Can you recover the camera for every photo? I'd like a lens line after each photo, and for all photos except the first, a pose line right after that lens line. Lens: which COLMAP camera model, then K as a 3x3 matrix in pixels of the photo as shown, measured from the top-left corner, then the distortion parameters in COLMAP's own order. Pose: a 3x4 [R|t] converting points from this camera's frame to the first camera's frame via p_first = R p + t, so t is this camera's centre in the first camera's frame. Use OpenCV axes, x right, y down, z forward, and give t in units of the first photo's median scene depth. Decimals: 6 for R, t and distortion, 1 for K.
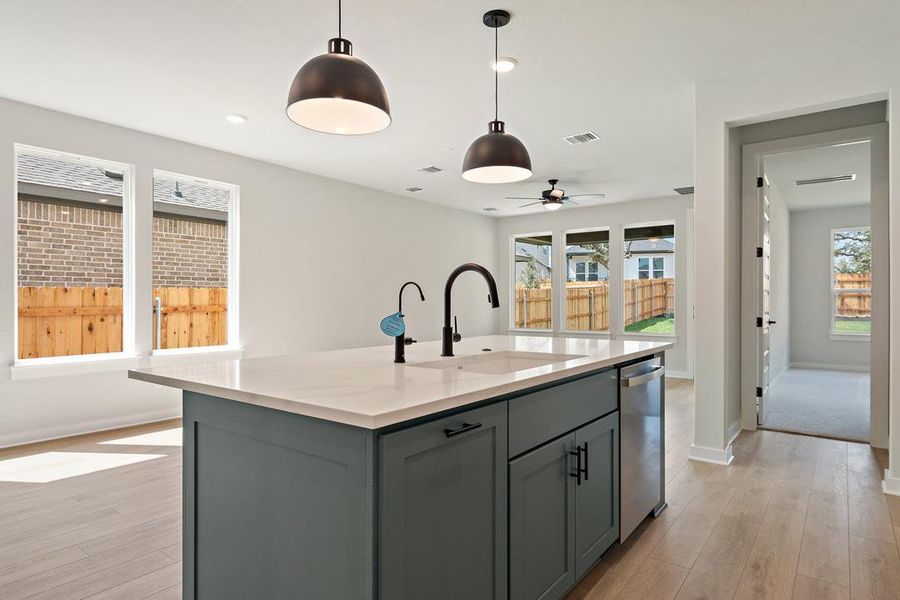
lens RADIAL K [[518.3, 0, 453.3], [0, 518.3, 300.9], [0, 0, 1]] dist [-0.011714, 0.000594]
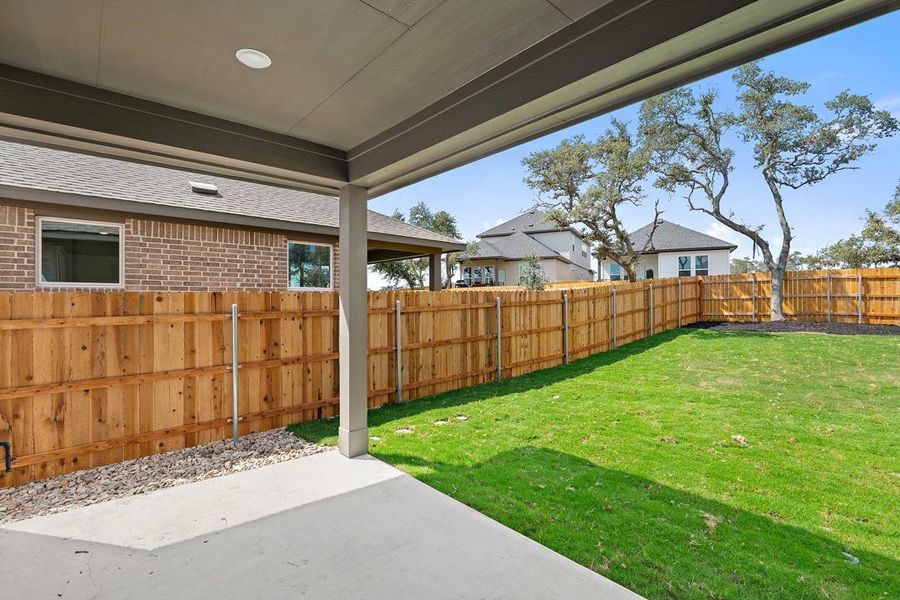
lens RADIAL K [[409.9, 0, 454.1], [0, 409.9, 301.7], [0, 0, 1]] dist [0.001692, -0.005461]
pose [[0.981451, -0.001914, -0.191704, 0.179556], [0.002251, 0.999996, 0.001542, -0.007302], [0.191700, -0.001945, 0.981452, 0.350785]]
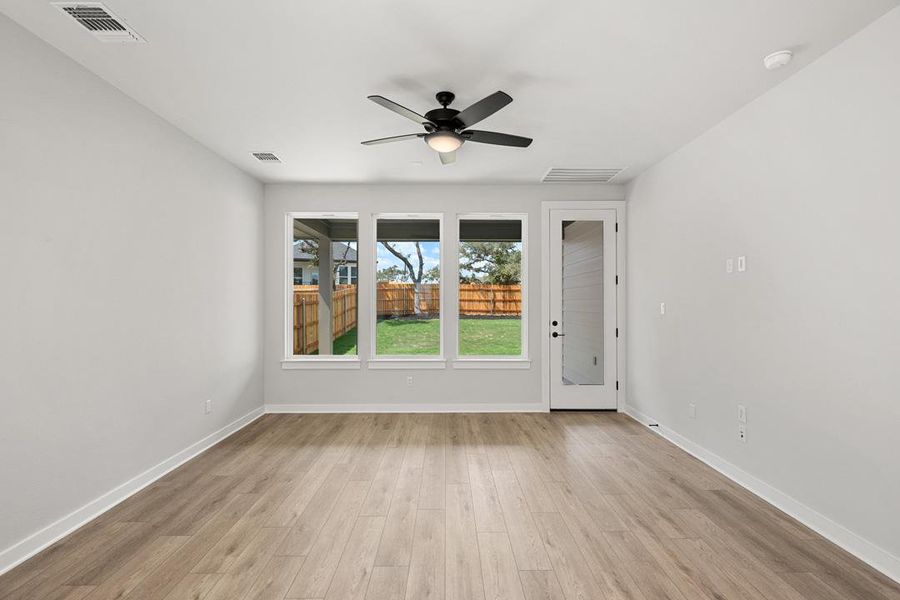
lens RADIAL K [[409.9, 0, 451.5], [0, 409.9, 300.2], [0, 0, 1]] dist [0.001692, -0.005461]
pose [[0.787979, 0.004593, 0.615685, -0.019143], [-0.003540, 0.999989, -0.002930, -0.007298], [-0.615692, 0.000129, 0.787987, 0.197591]]
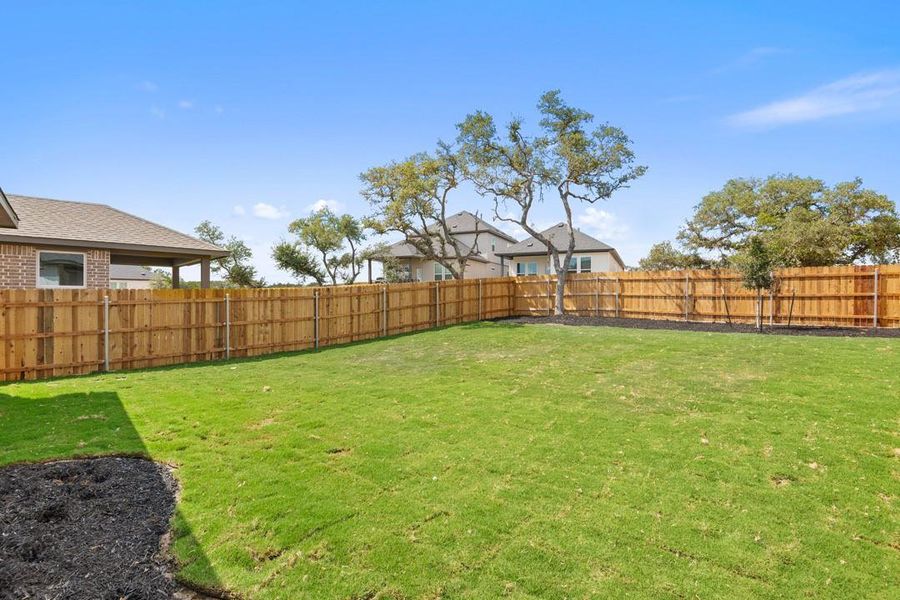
lens RADIAL K [[409.9, 0, 458.1], [0, 409.9, 298.3], [0, 0, 1]] dist [0.001692, -0.005461]
pose [[0.986016, 0.004154, -0.166596, 0.481525], [-0.003684, 0.999988, 0.003129, -0.008257], [0.166607, -0.002472, 0.986020, 0.296546]]
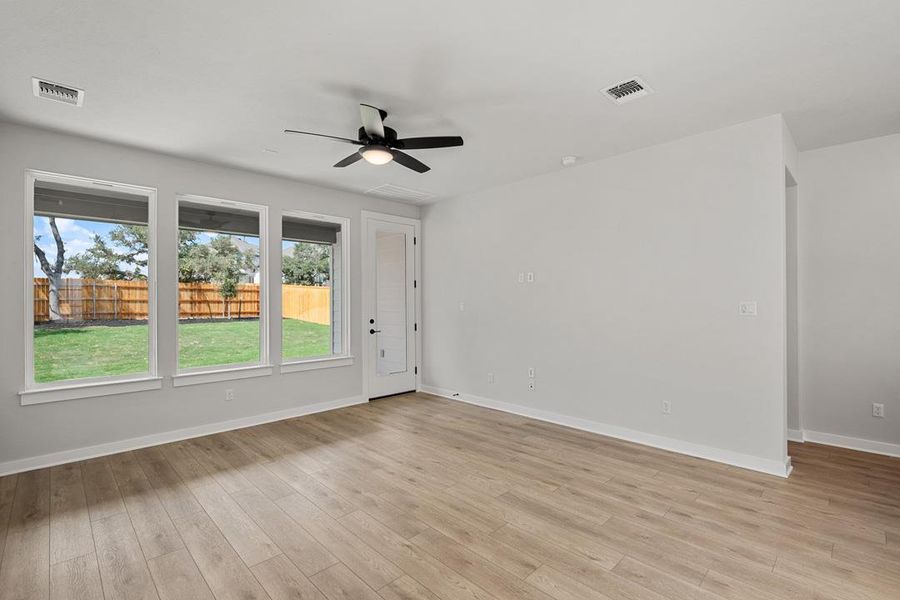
lens RADIAL K [[409.9, 0, 451.8], [0, 409.9, 297.9], [0, 0, 1]] dist [0.001692, -0.005461]
pose [[0.140585, 0.010742, 0.990010, -0.075952], [0.001263, 0.999938, -0.011029, -0.006952], [-0.990068, 0.002801, 0.140563, 0.254760]]
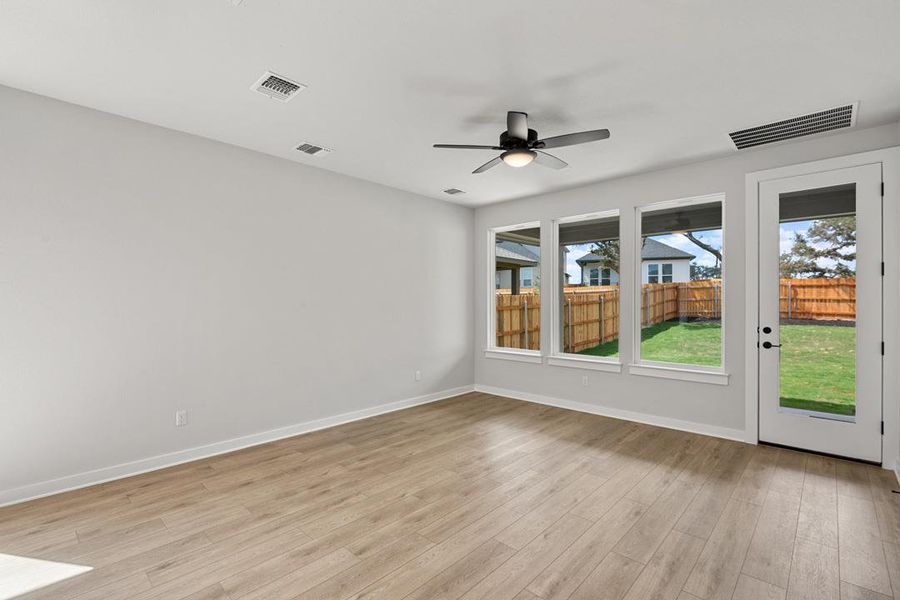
lens RADIAL K [[409.9, 0, 450.7], [0, 409.9, 302.8], [0, 0, 1]] dist [0.001692, -0.005461]
pose [[0.994945, 0.000764, -0.100417, 0.047989], [-0.000378, 0.999992, 0.003862, -0.007518], [0.100420, -0.003804, 0.994938, 0.156729]]
